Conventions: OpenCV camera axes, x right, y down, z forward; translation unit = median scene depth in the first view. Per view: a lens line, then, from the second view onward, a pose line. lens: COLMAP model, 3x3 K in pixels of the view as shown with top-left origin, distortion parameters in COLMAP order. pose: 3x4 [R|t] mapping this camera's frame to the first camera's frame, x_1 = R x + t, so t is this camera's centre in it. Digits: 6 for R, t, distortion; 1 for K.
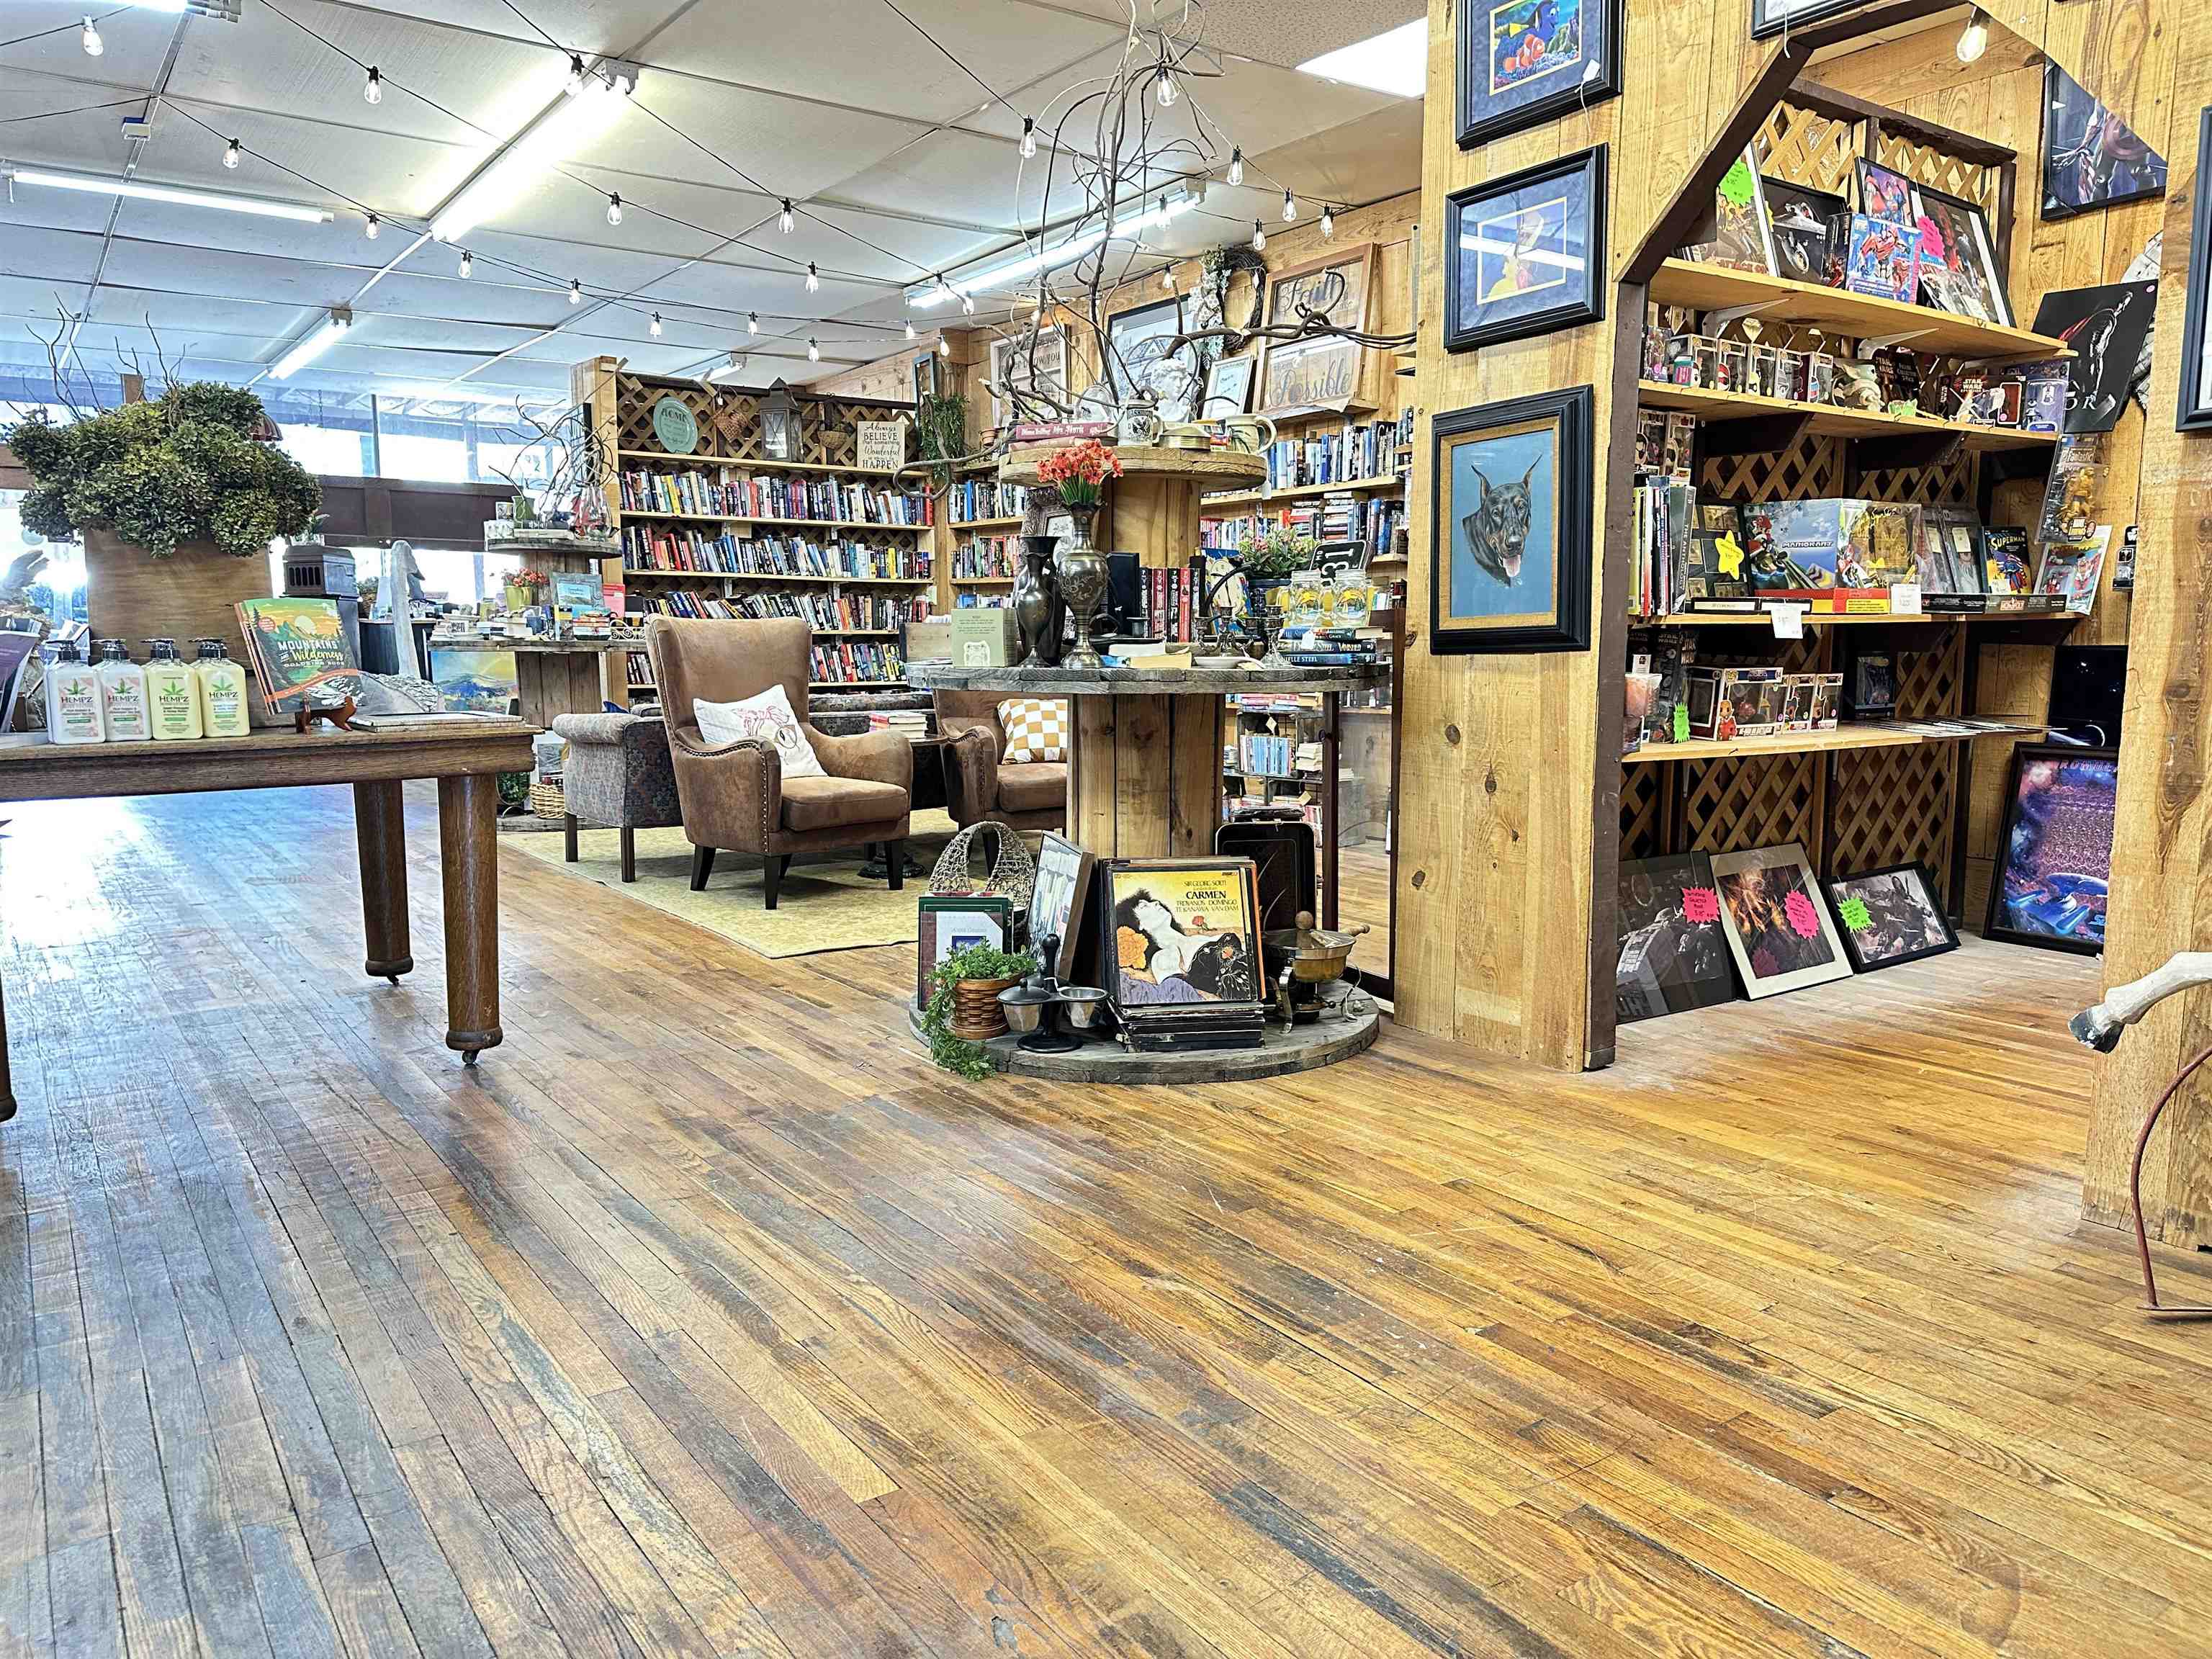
lens RADIAL K [[1542.7, 0, 1106.0], [0, 1542.7, 829.5], [0, 0, 1]] dist [0.090097, -0.108982]
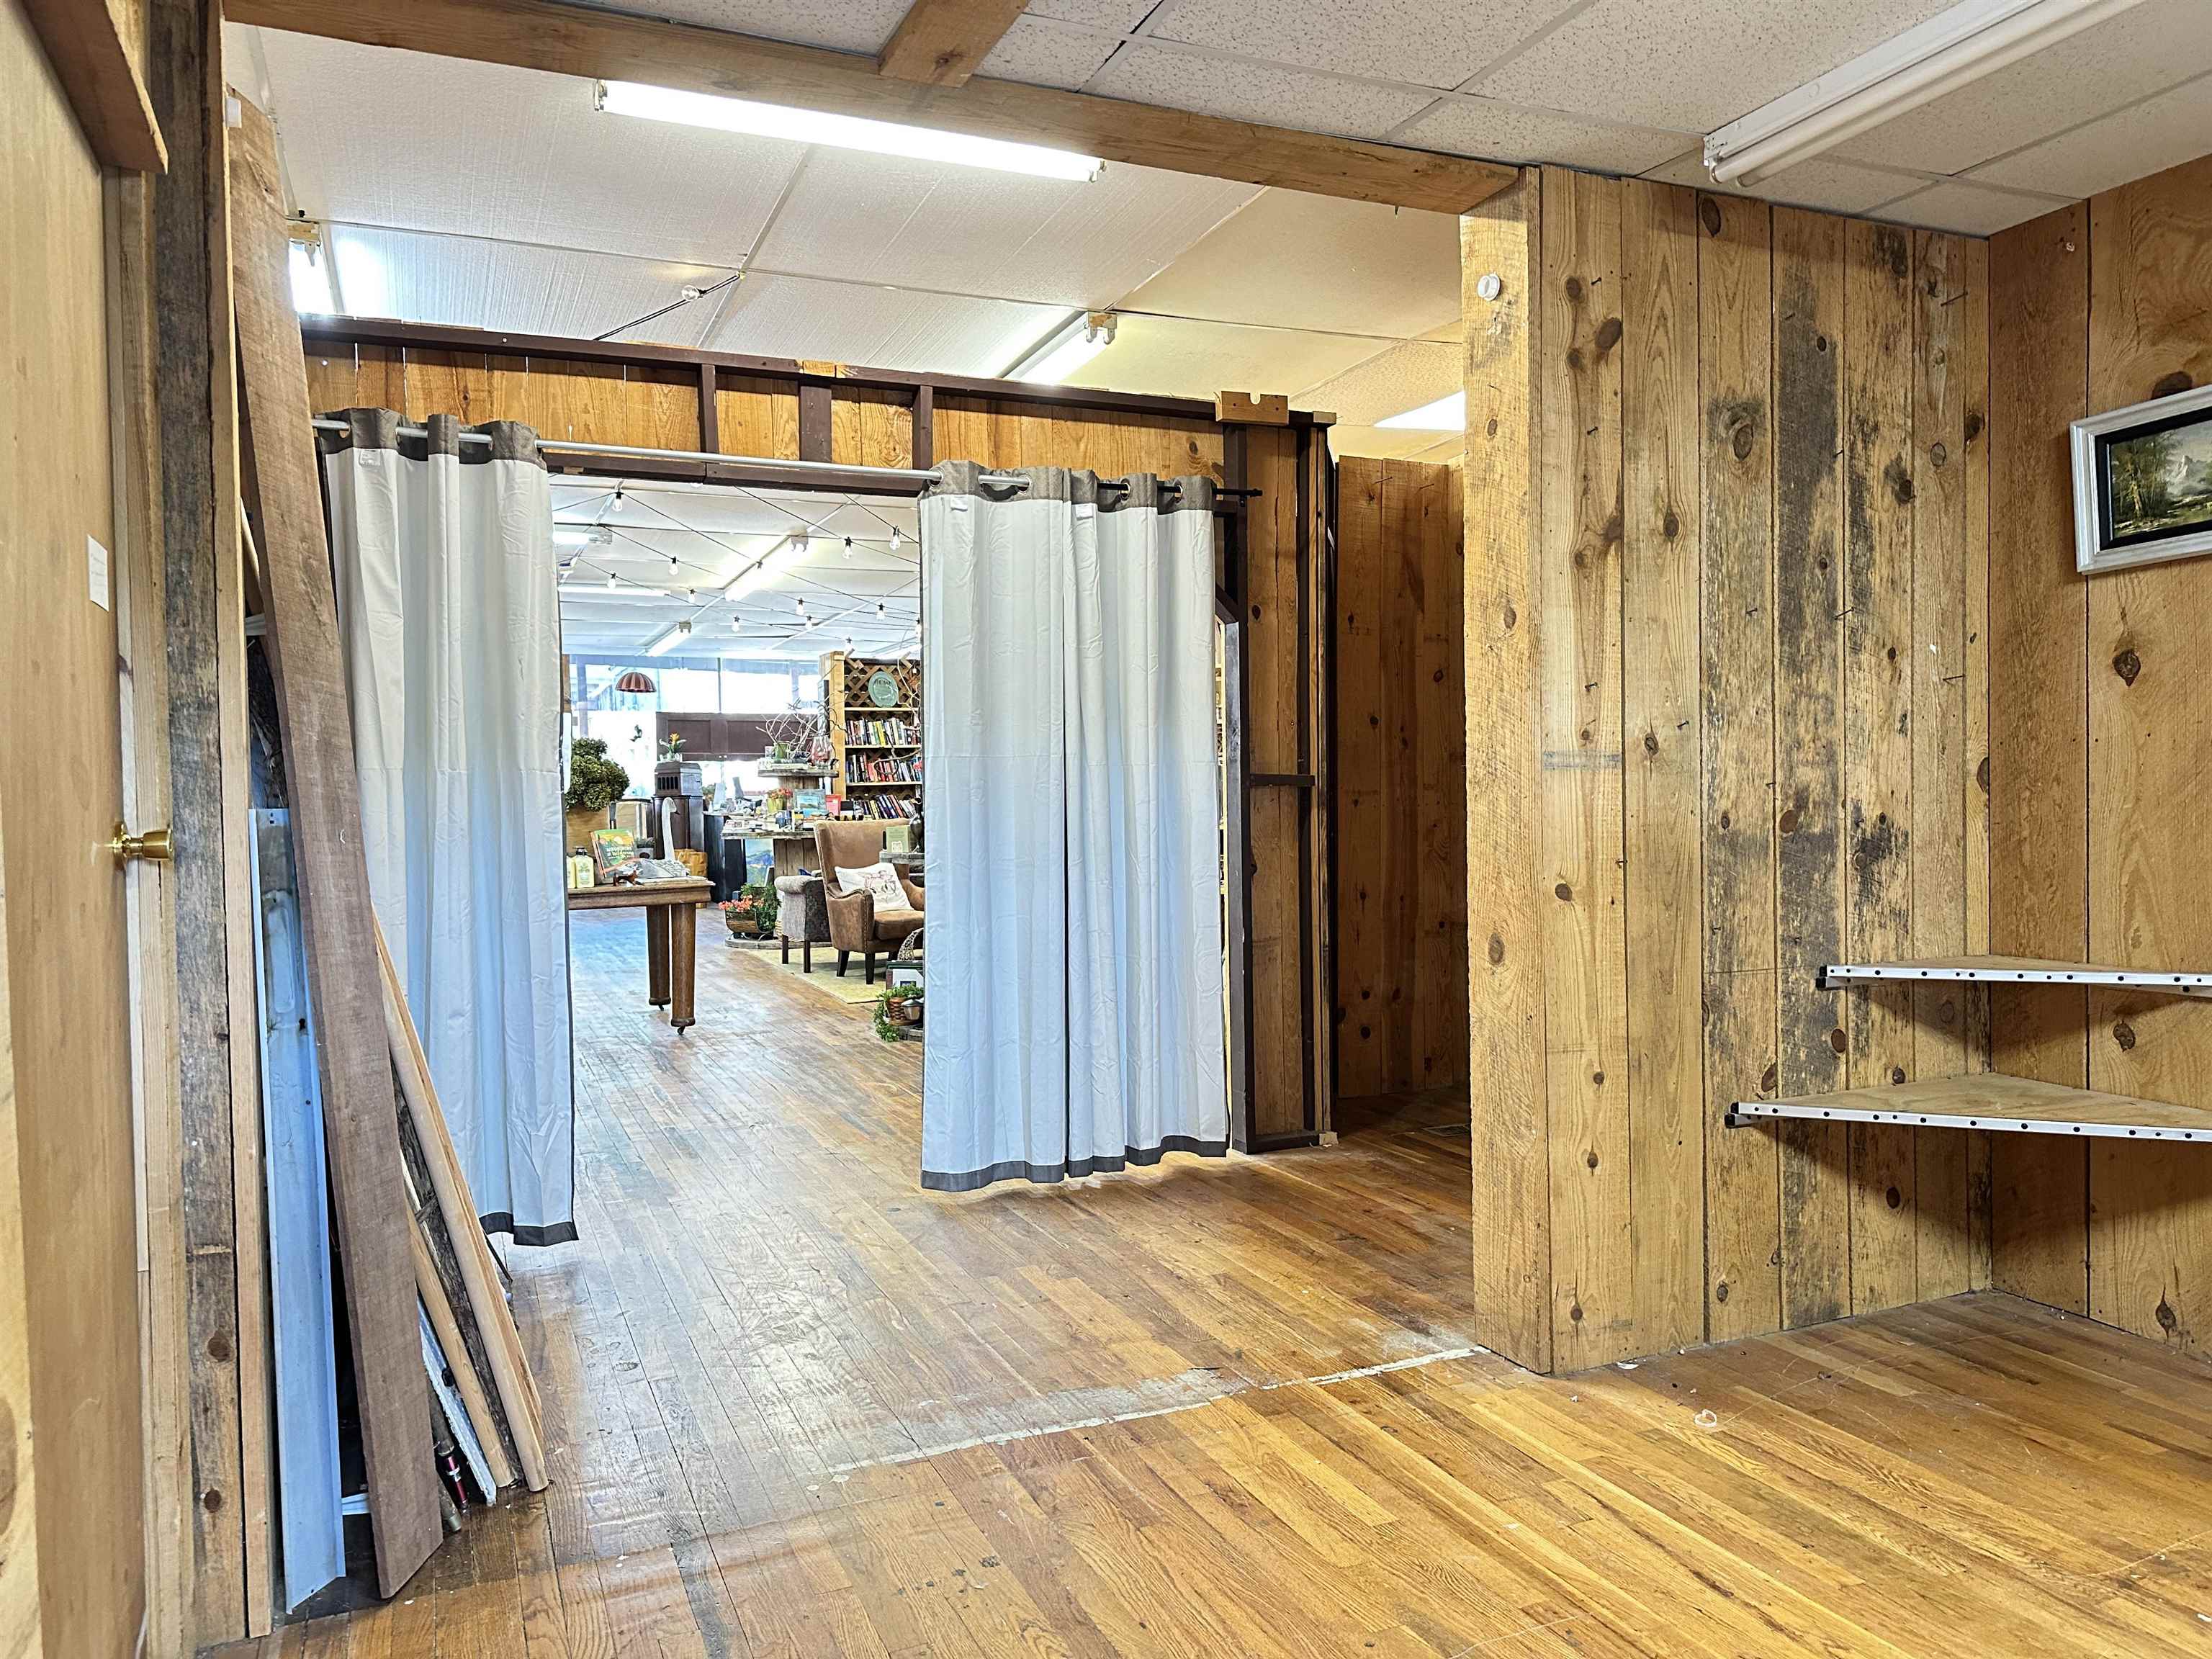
lens RADIAL K [[1551.1, 0, 1106.0], [0, 1551.1, 829.5], [0, 0, 1]] dist [0.217613, -0.109354]
pose [[0.975797, -0.012355, -0.218330, 0.408619], [-0.010051, 0.994813, -0.101218, 0.049013], [0.218448, 0.100963, 0.970612, -0.649354]]
